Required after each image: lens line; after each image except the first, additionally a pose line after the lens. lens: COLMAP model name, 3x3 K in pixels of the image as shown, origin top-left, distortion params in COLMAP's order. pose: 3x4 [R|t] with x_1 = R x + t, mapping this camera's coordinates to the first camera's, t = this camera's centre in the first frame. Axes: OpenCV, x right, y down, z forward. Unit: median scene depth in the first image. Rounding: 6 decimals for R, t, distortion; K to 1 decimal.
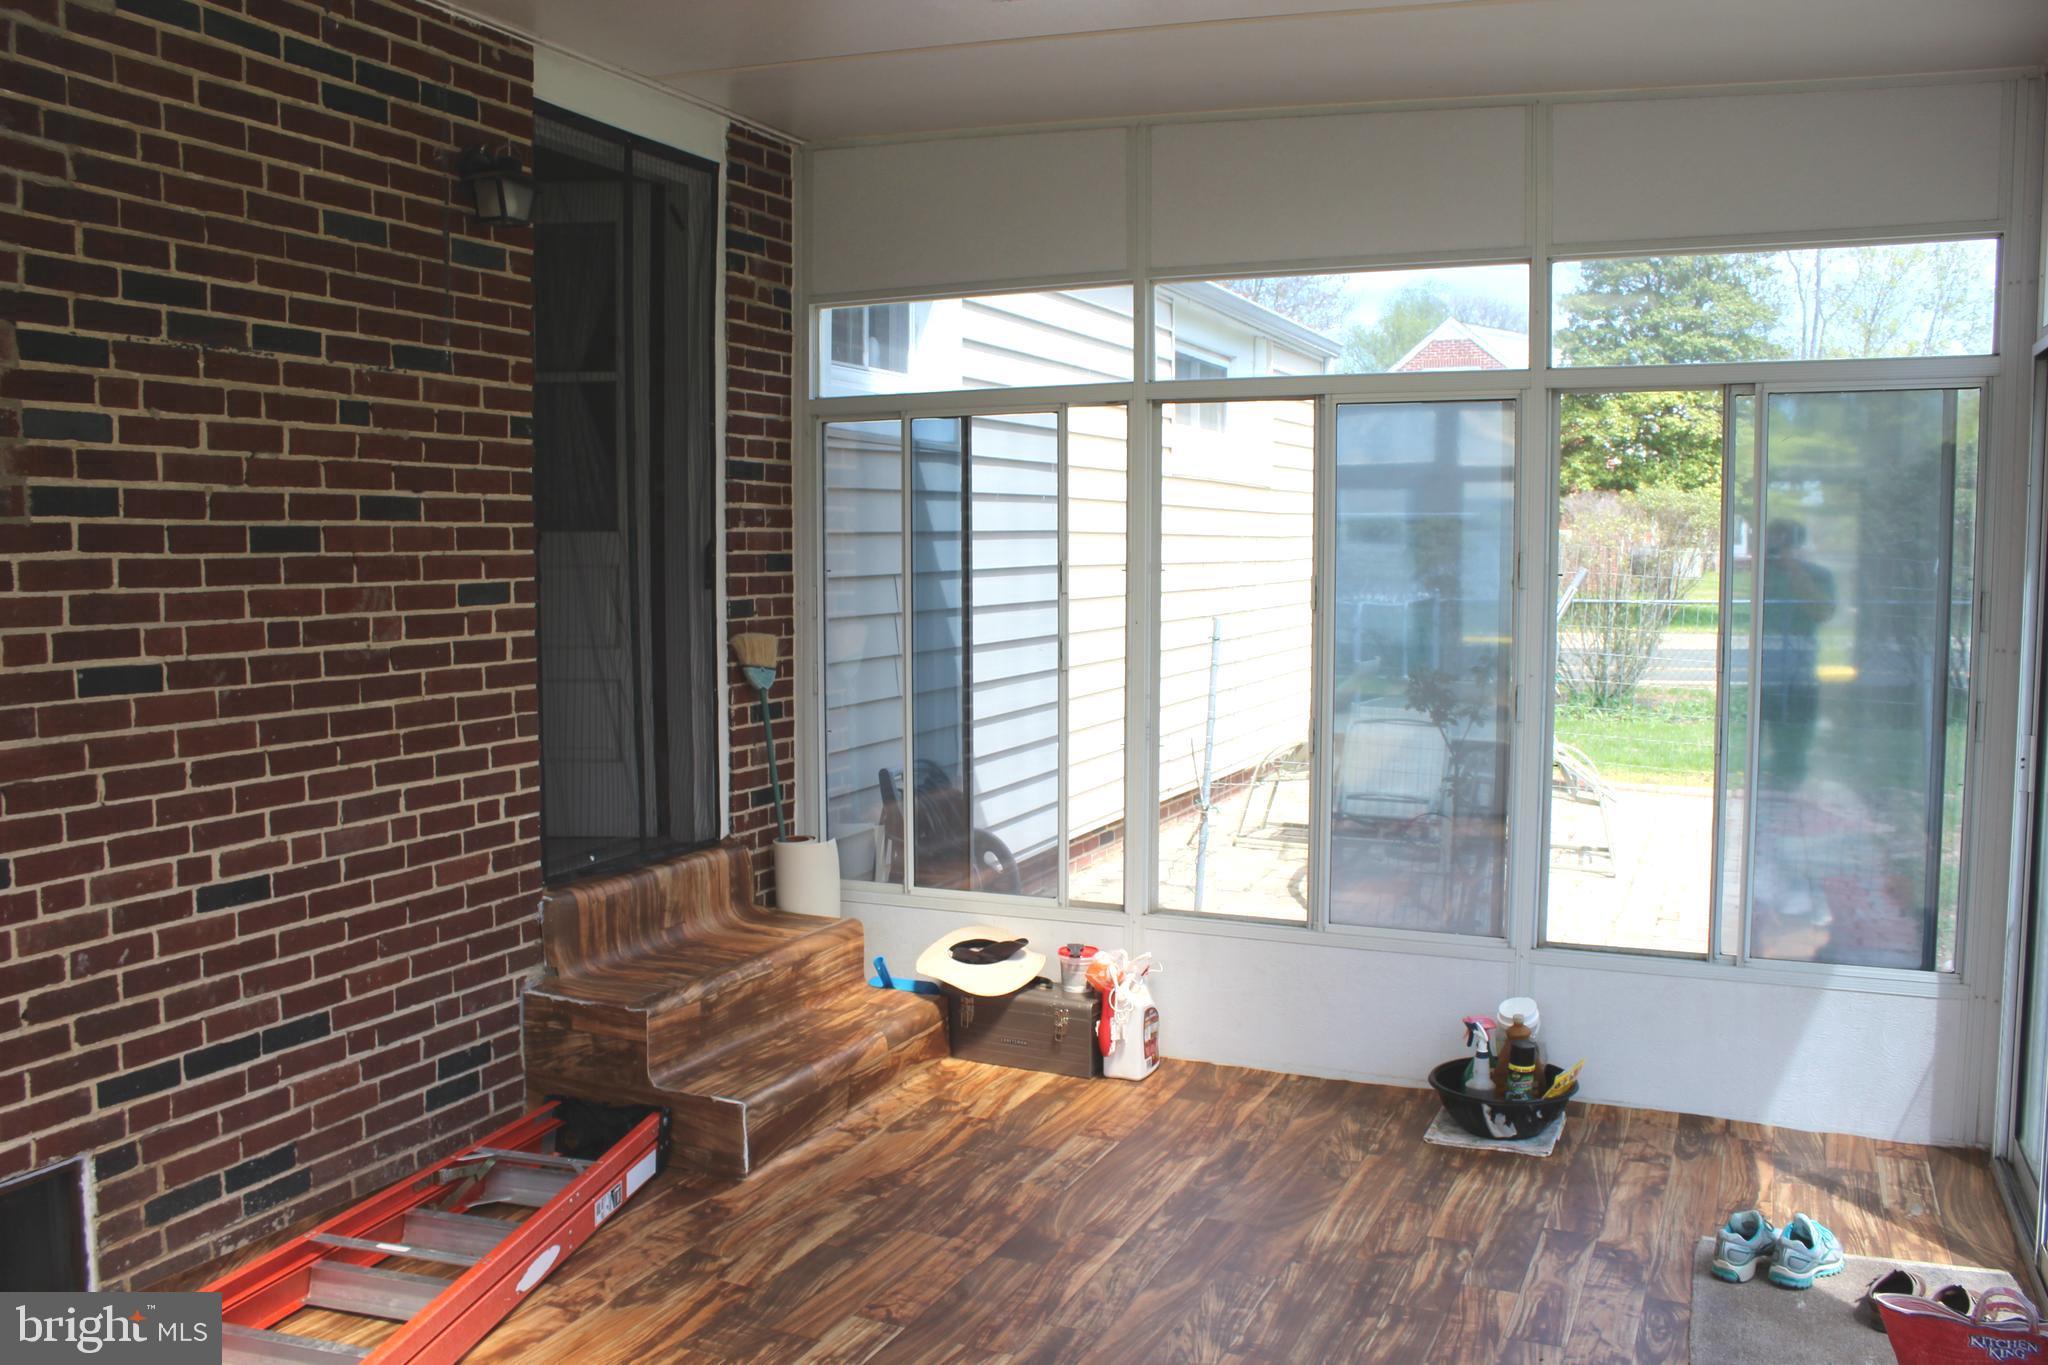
lens RADIAL K [[1706.9, 0, 1030.7], [0, 1706.9, 679.6], [0, 0, 1]] dist [-0.155762, 0.168922]
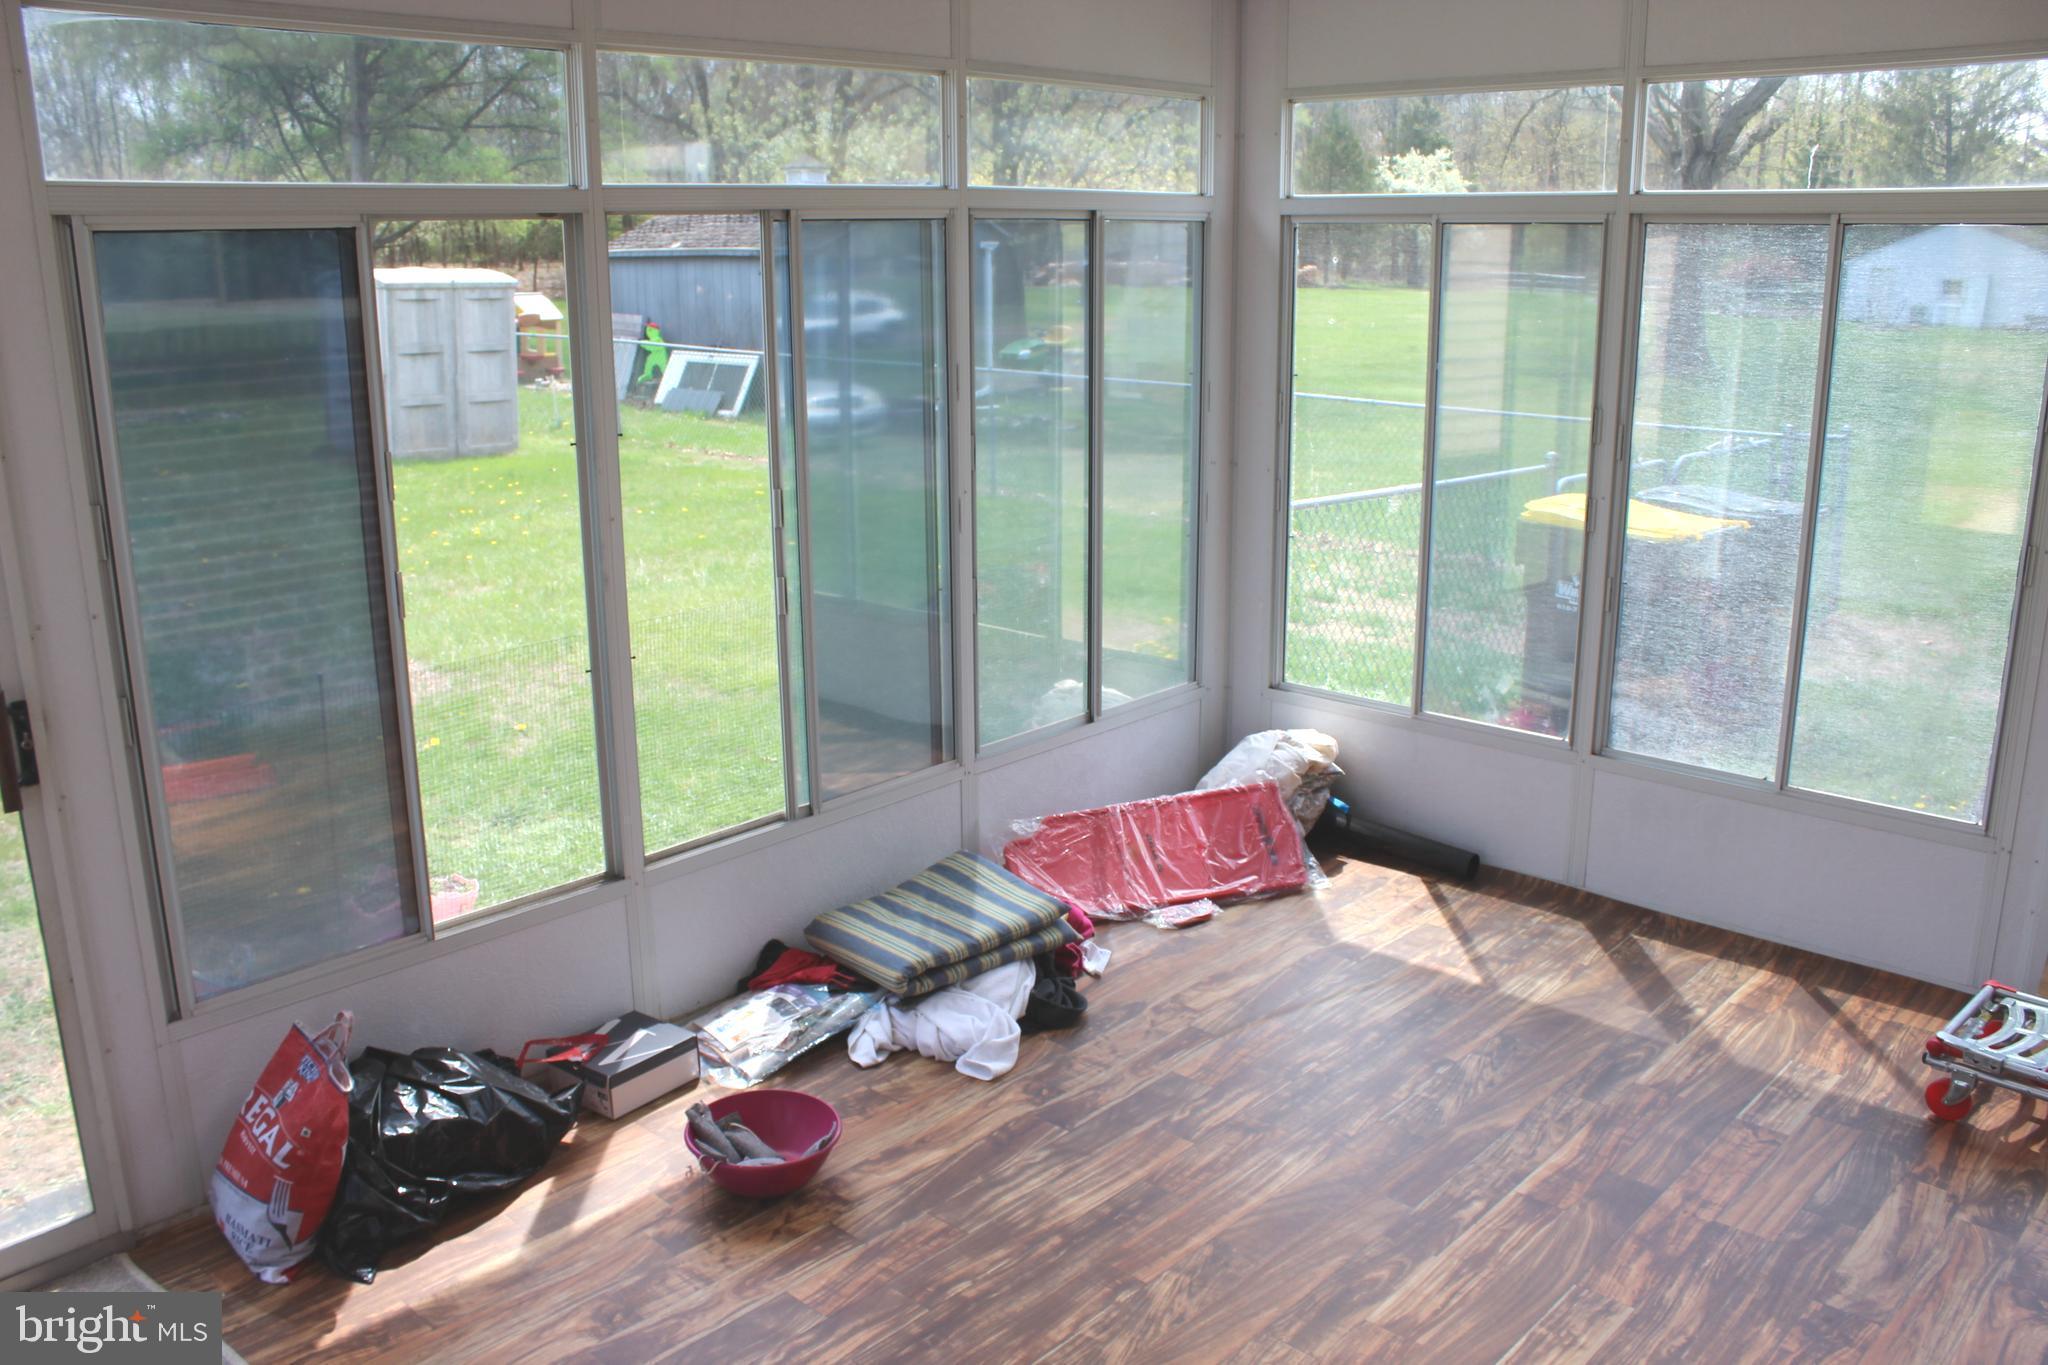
lens RADIAL K [[1706.9, 0, 1030.7], [0, 1706.9, 679.6], [0, 0, 1]] dist [-0.155762, 0.168922]
pose [[-0.950001, -0.071102, 0.304044, 0.048975], [0.032050, 0.946381, 0.321458, -0.231016], [-0.310598, 0.315130, -0.896784, 1.779719]]
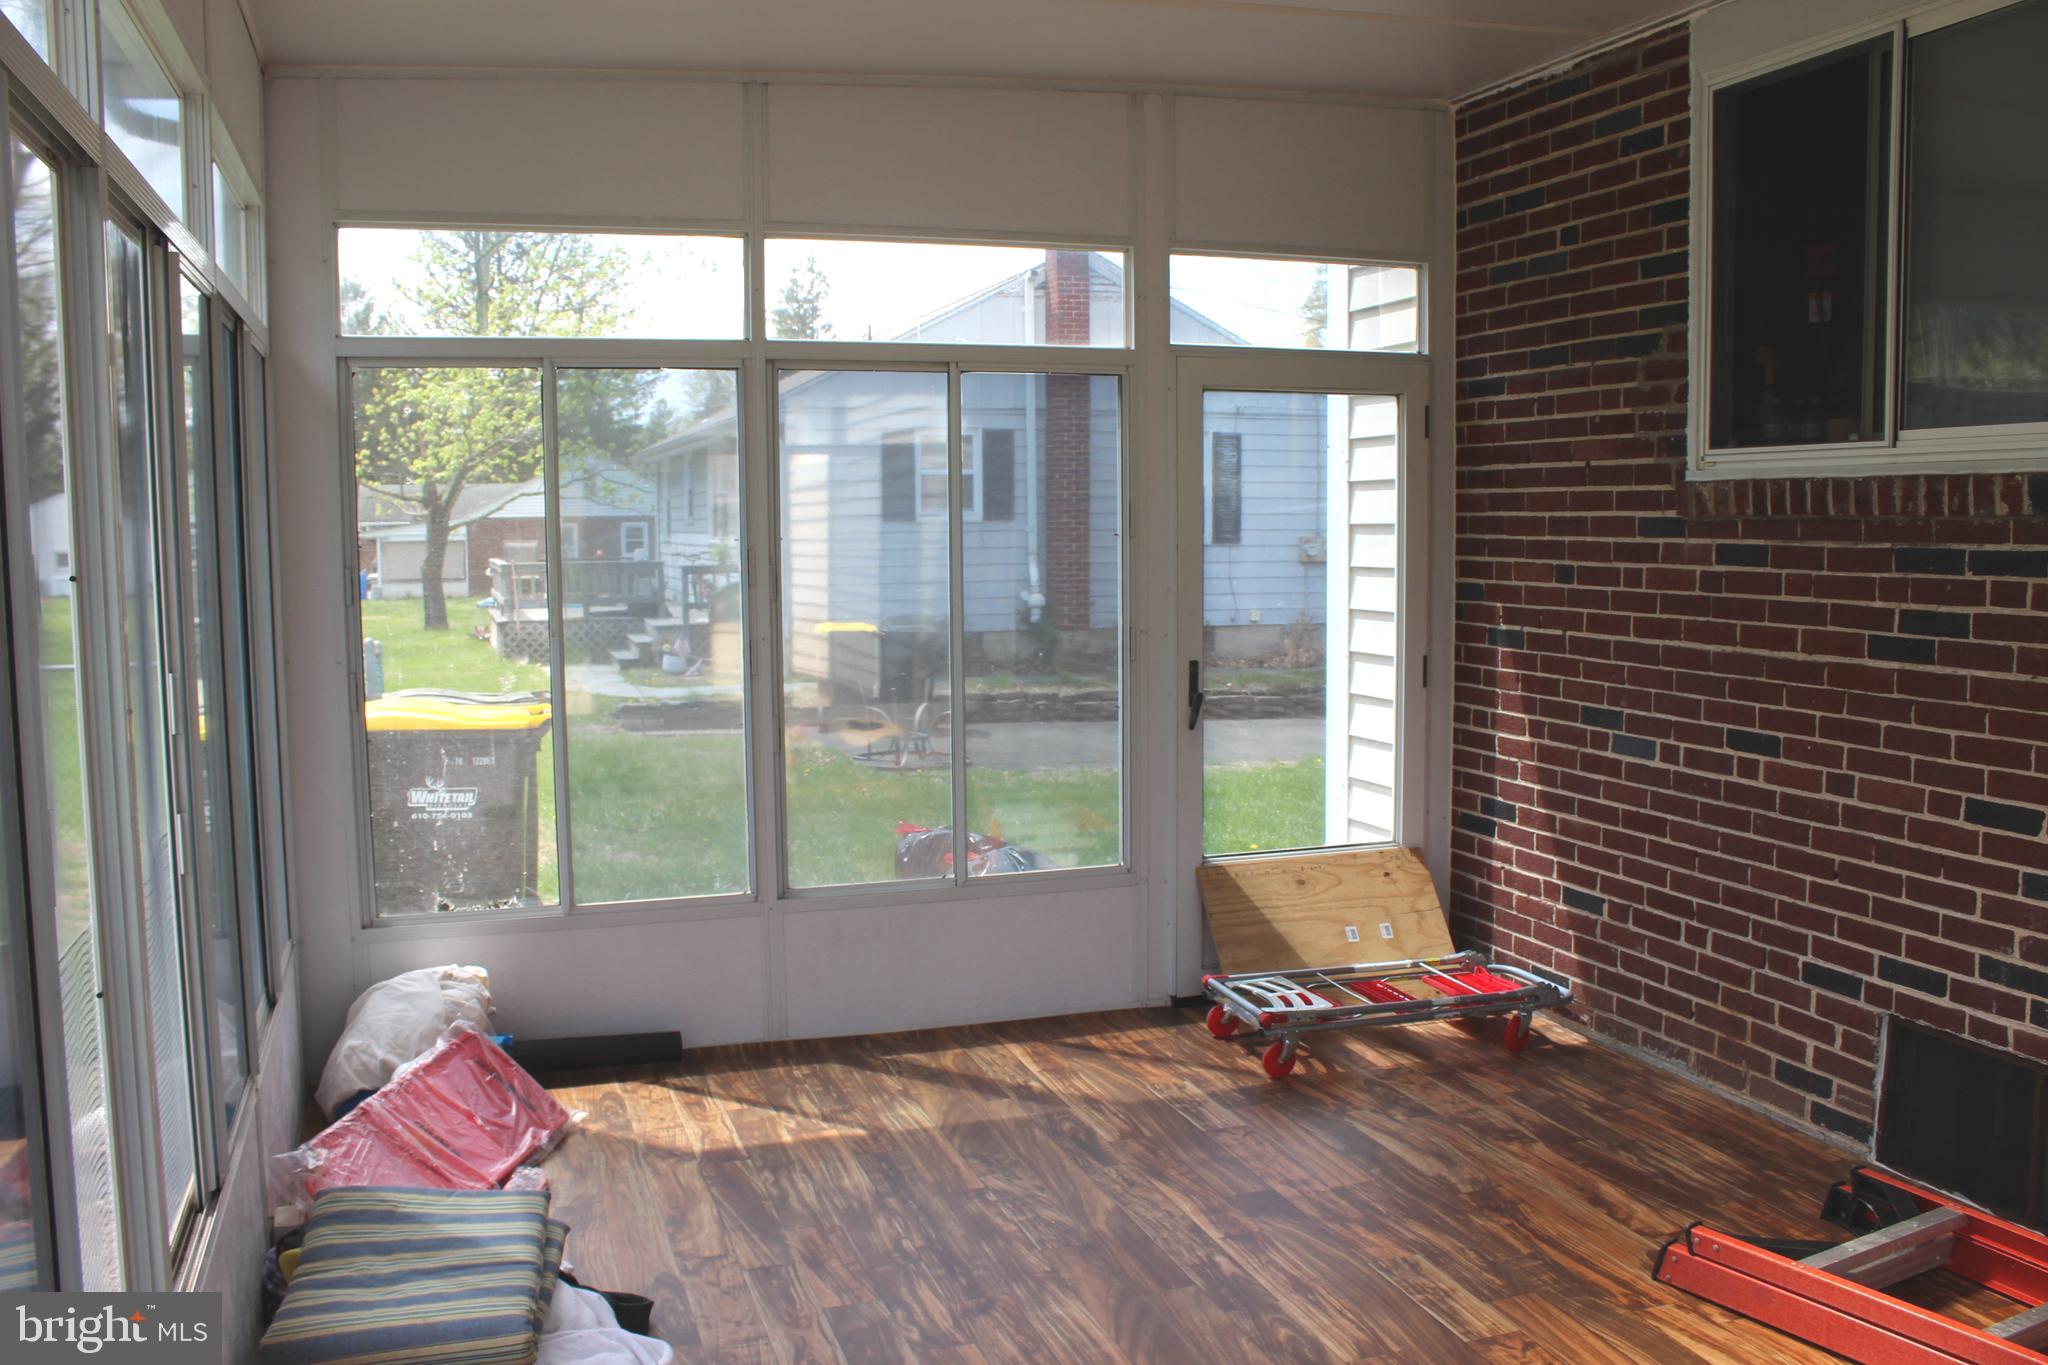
lens RADIAL K [[1706.9, 0, 1030.7], [0, 1706.9, 679.6], [0, 0, 1]] dist [-0.155762, 0.168922]
pose [[-0.733400, 0.073104, -0.675855, 0.737995], [-0.044152, 0.986979, 0.154668, -0.119756], [0.678362, 0.143274, -0.720623, 1.538387]]
